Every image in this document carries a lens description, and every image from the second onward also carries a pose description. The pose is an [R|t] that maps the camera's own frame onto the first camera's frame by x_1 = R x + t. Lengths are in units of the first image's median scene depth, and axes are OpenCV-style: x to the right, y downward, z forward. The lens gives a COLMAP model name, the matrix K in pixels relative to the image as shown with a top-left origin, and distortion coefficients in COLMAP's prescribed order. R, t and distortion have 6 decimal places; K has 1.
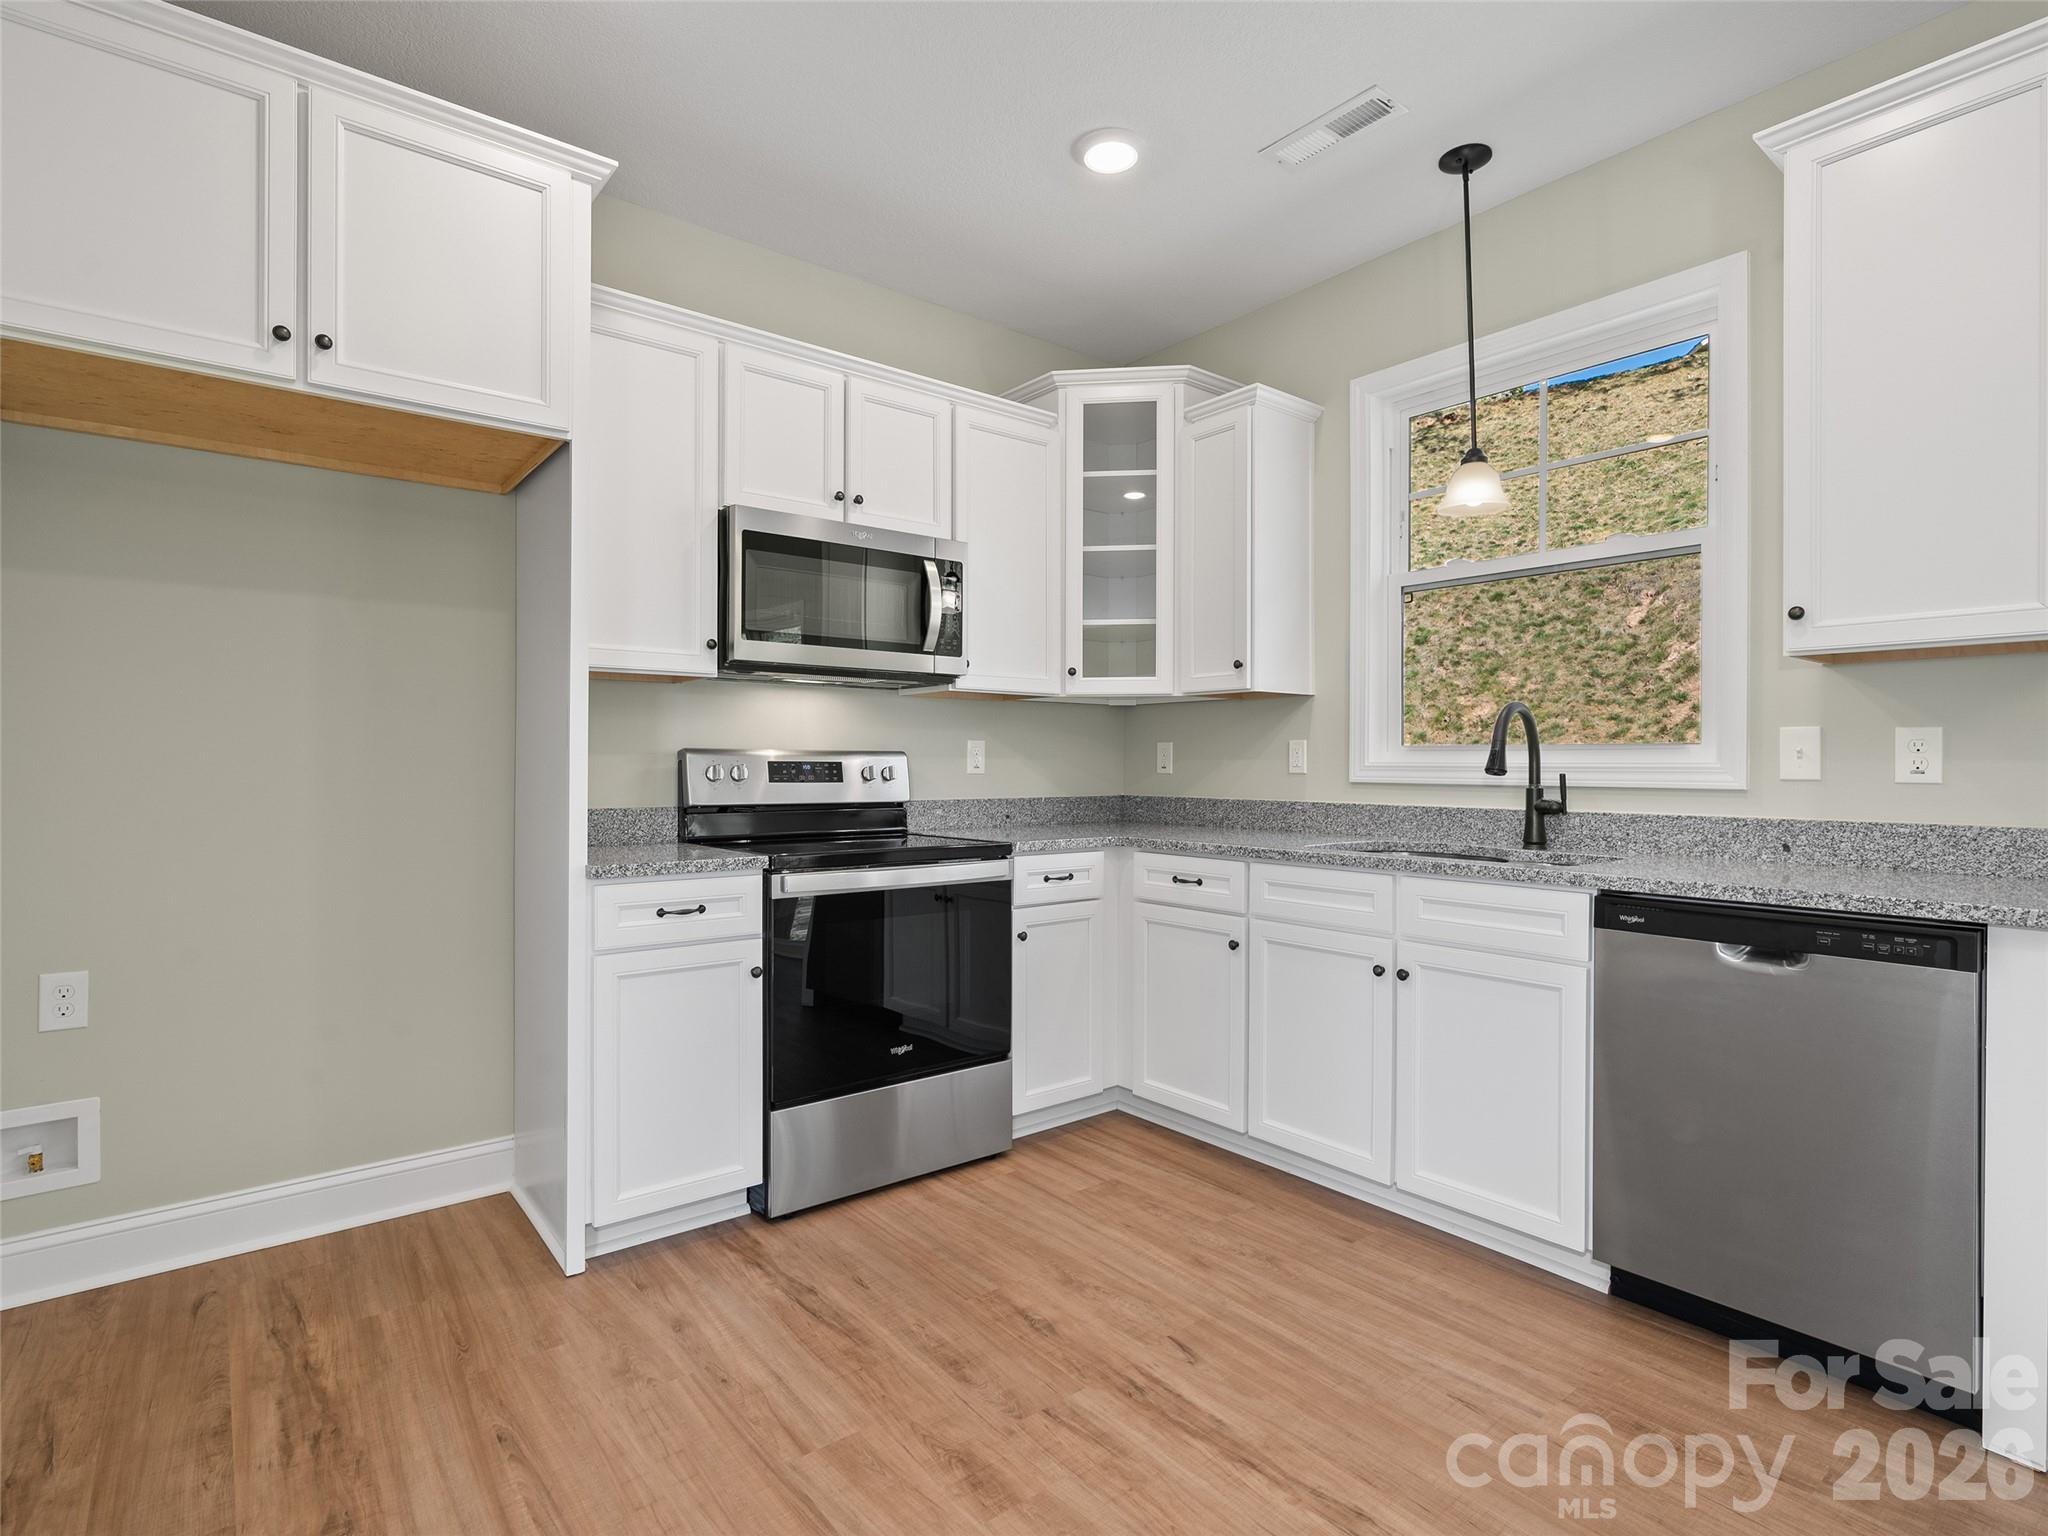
lens RADIAL K [[1037.7, 0, 1011.5], [0, 1037.7, 764.1], [0, 0, 1]] dist [-0.012696, 0.004530]
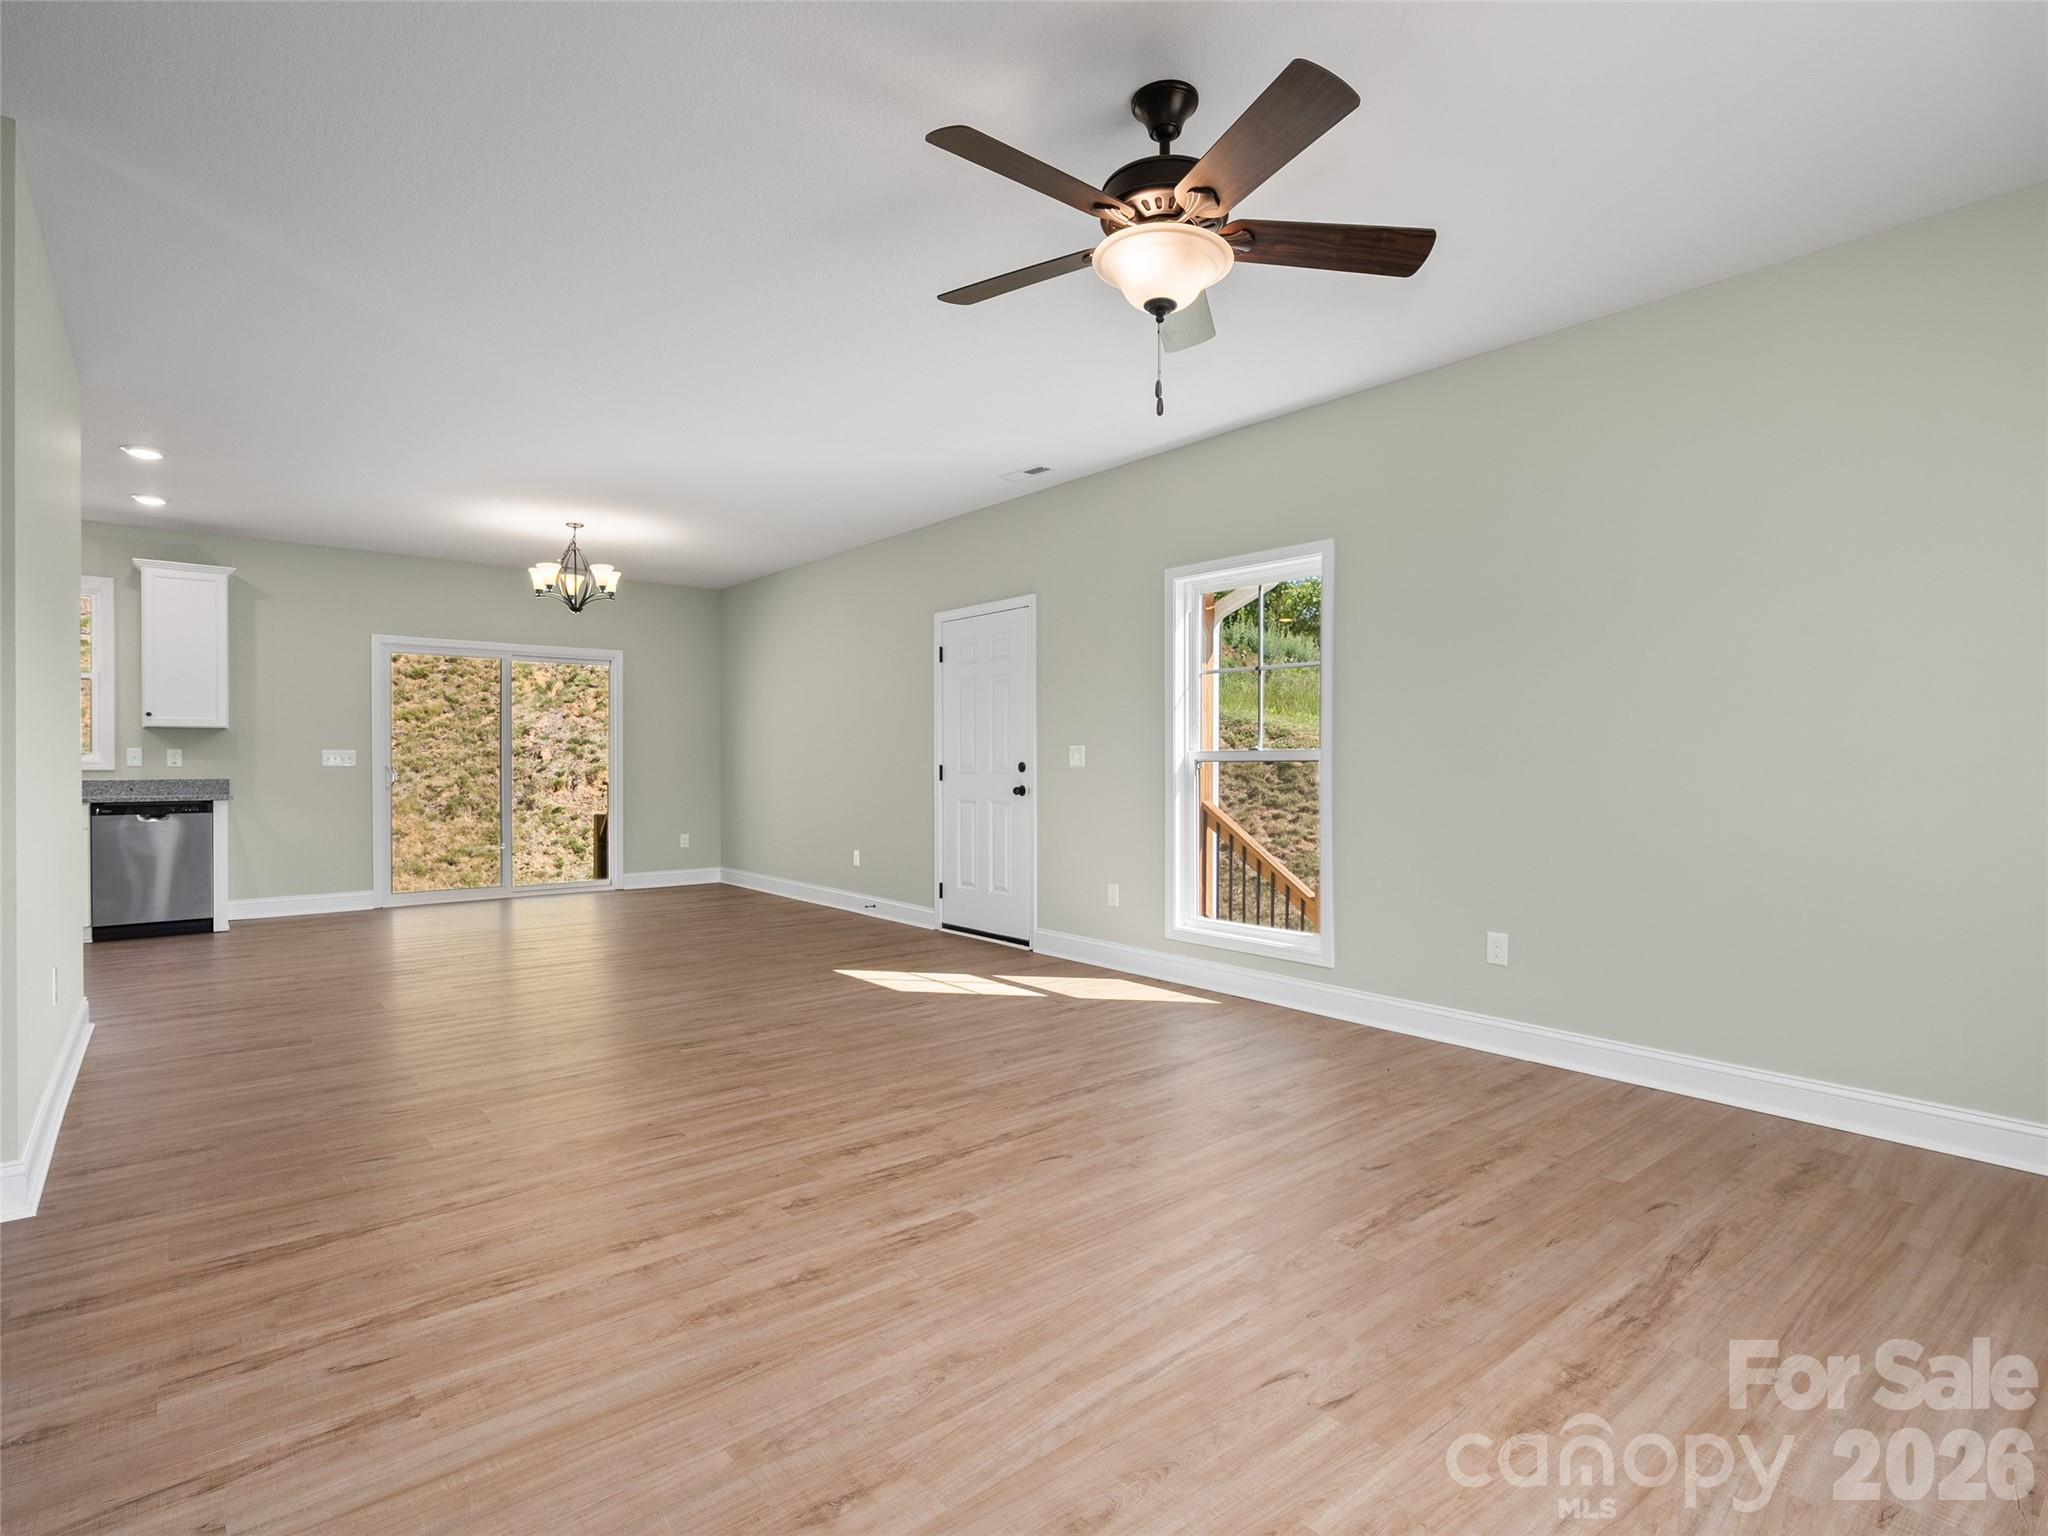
lens RADIAL K [[1037.7, 0, 1021.8], [0, 1037.7, 764.2], [0, 0, 1]] dist [-0.012696, 0.004530]
pose [[-0.021539, -0.006604, 0.999746, -1.892981], [-0.001199, 0.999978, 0.006580, -0.010650], [-0.999767, -0.001057, -0.021546, -1.246043]]
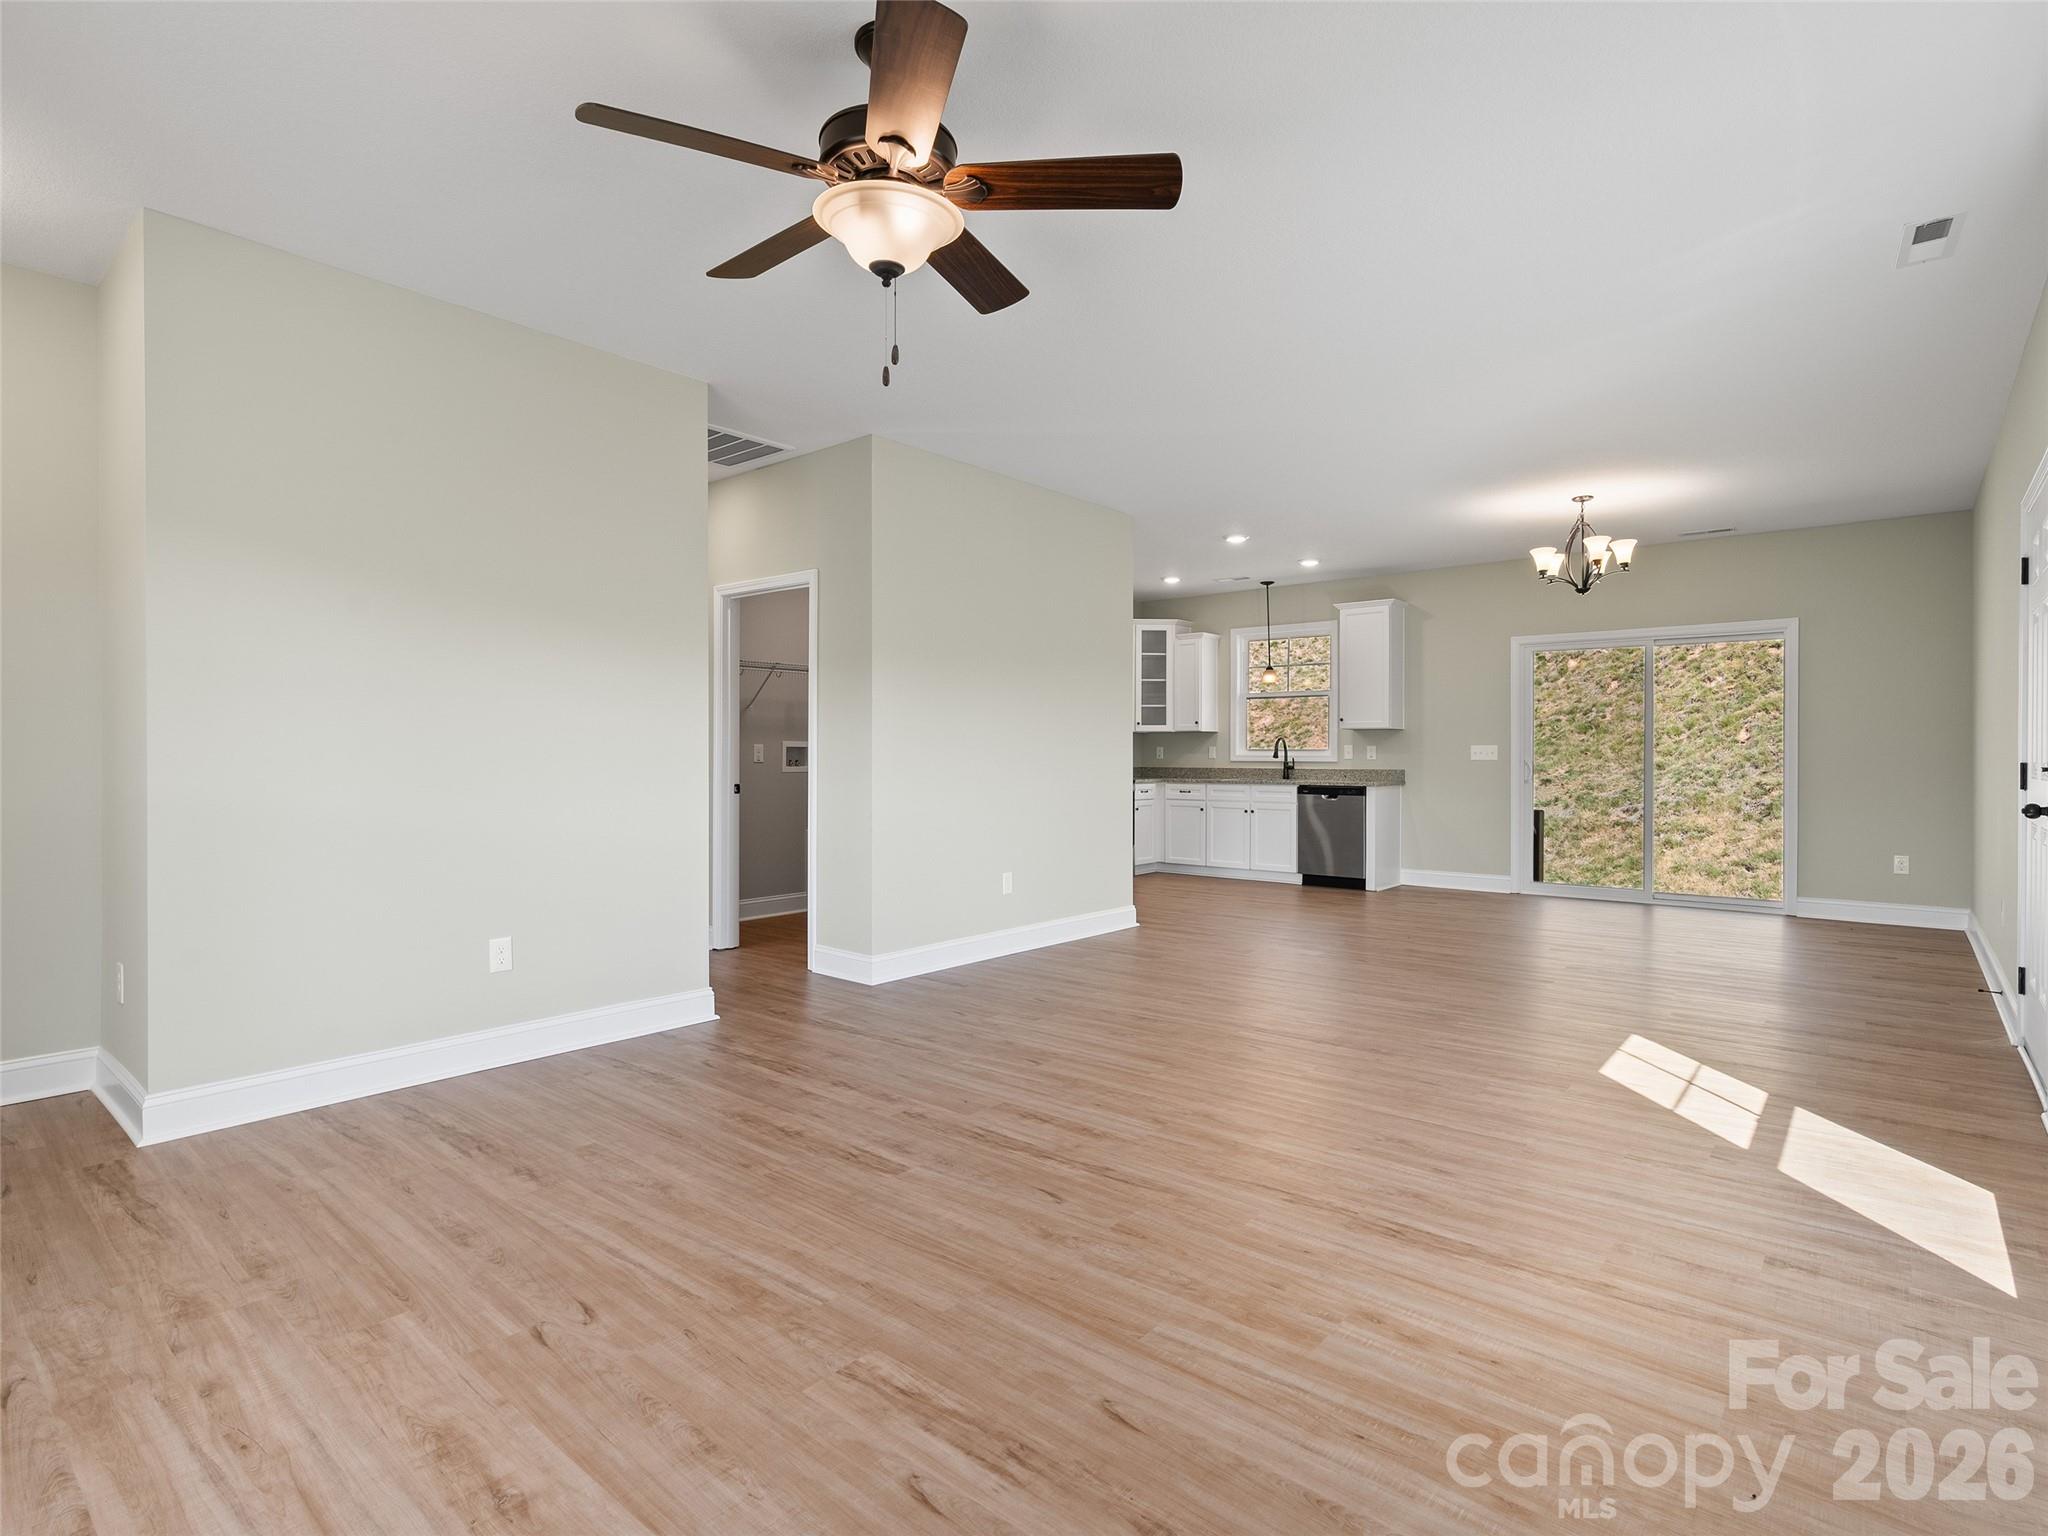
lens RADIAL K [[1037.7, 0, 1009.3], [0, 1037.7, 766.6], [0, 0, 1]] dist [-0.012696, 0.004530]
pose [[0.981988, -0.004653, 0.188884, -1.056914], [0.002098, 0.999904, 0.013720, -0.010690], [-0.188930, -0.013077, 0.981904, -2.227418]]
